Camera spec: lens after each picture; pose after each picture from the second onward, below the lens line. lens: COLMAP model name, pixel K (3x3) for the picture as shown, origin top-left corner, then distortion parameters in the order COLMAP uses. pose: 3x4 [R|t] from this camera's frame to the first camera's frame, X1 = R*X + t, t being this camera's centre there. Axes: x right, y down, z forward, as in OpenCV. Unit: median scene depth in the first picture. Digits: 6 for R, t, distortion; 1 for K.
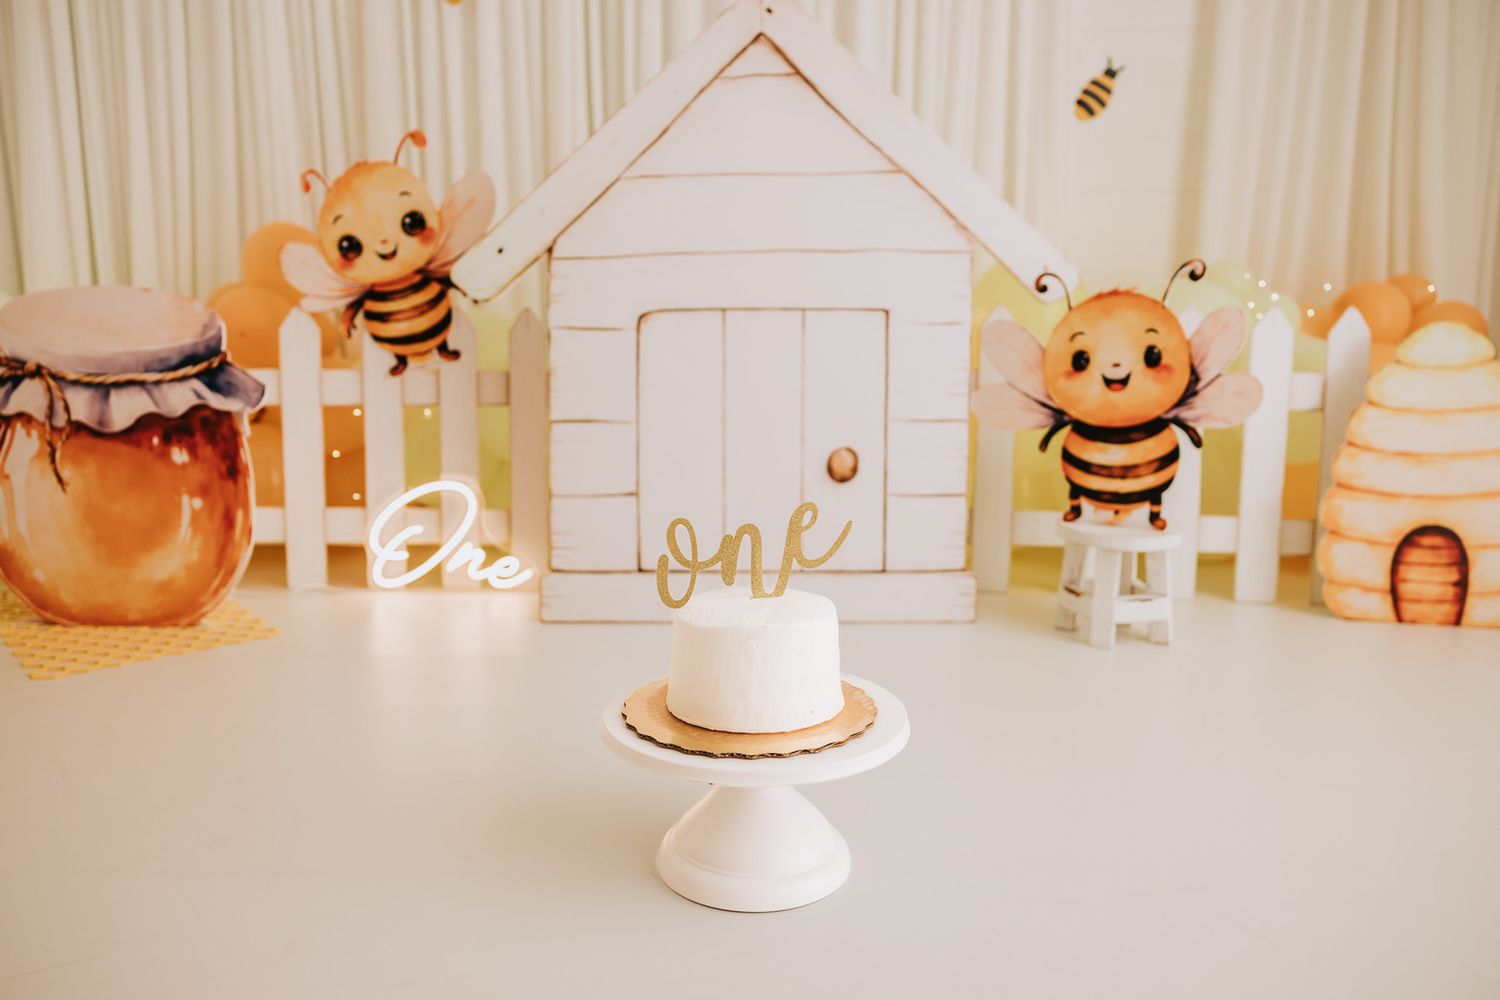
lens RADIAL K [[985.0, 0, 740.8], [0, 985.0, 510.0], [0, 0, 1]] dist [-0.003768, 0.023056]
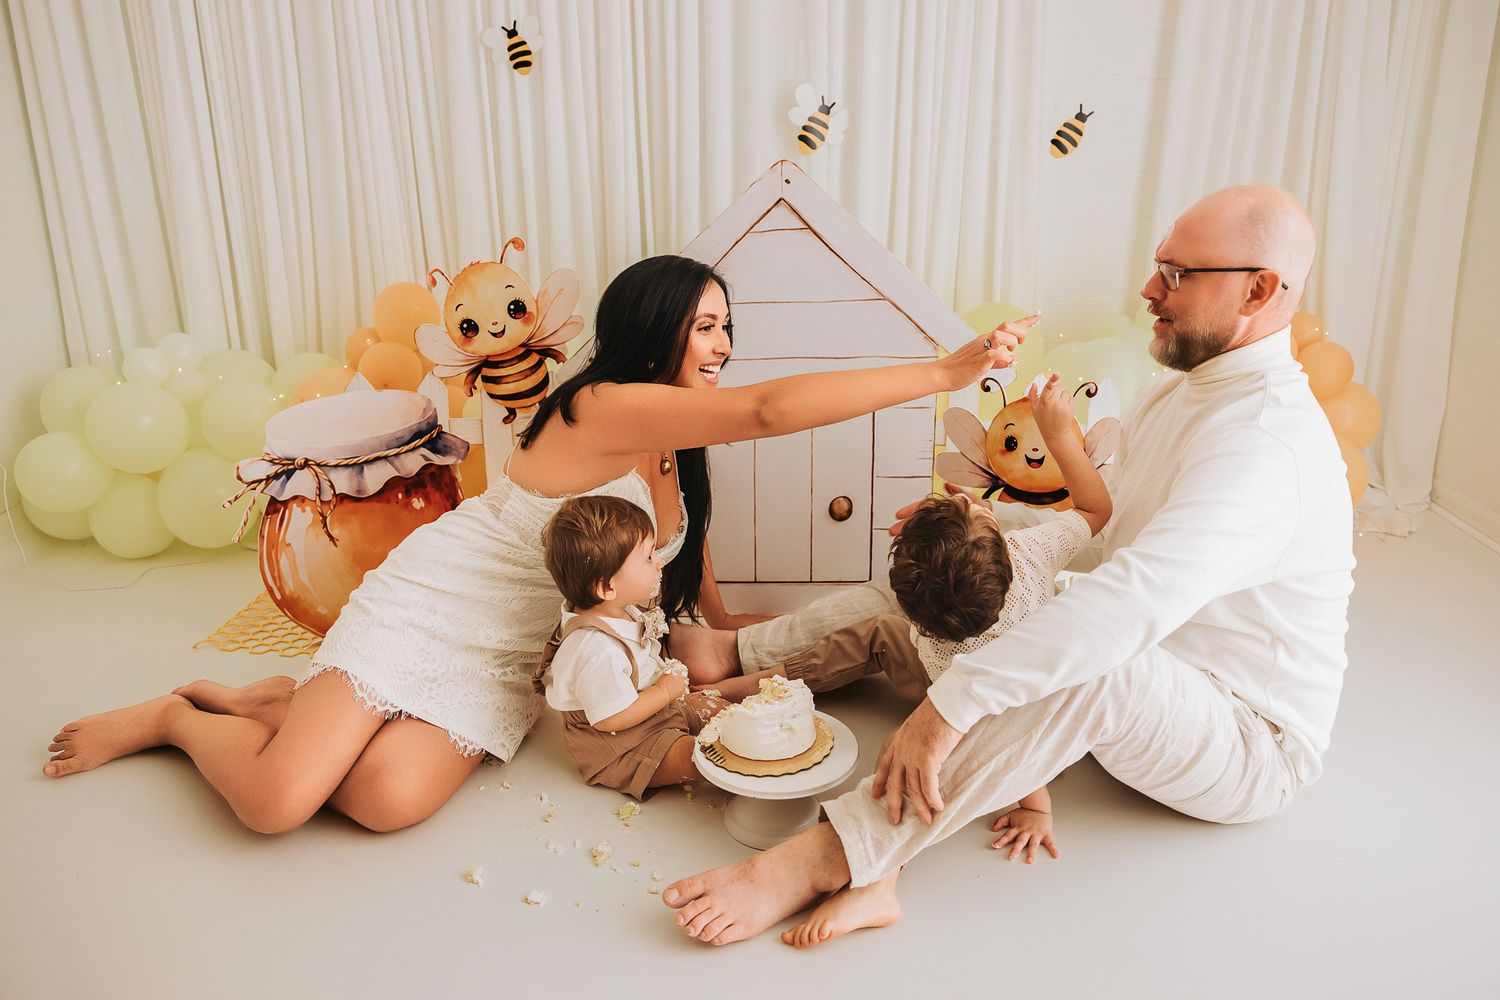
lens RADIAL K [[1140.0, 0, 730.1], [0, 1140.0, 497.2], [0, 0, 1]] dist [-0.023346, 0.020754]
pose [[0.999189, 0.001174, -0.040245, 0.013136], [0.006049, 0.983855, 0.178867, -0.353733], [0.039806, -0.178966, 0.983050, -0.586323]]
